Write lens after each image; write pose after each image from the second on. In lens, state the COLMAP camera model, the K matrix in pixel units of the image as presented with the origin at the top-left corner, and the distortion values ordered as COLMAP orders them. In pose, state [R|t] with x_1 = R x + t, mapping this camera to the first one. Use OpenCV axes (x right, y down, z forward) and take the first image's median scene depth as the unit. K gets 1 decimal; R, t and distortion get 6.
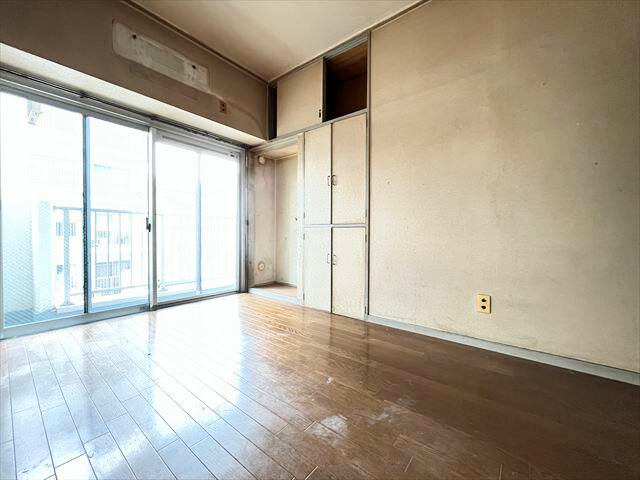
lens RADIAL K [[257.8, 0, 318.9], [0, 257.8, 238.0], [0, 0, 1]] dist [0.000291, 0.000331]
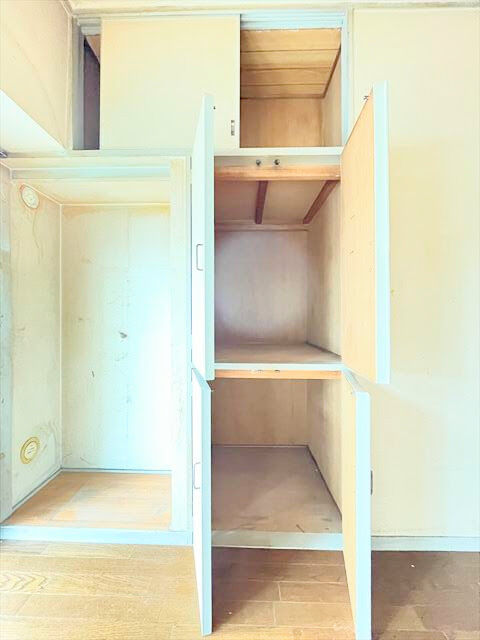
lens RADIAL K [[257.8, 0, 238.6], [0, 257.8, 319.3], [0, 0, 1]] dist [0.000291, 0.000331]
pose [[0.798246, -0.003557, 0.602321, -0.205532], [0.009620, 0.999930, -0.006843, -0.096449], [-0.602254, 0.011257, 0.798225, 0.463522]]
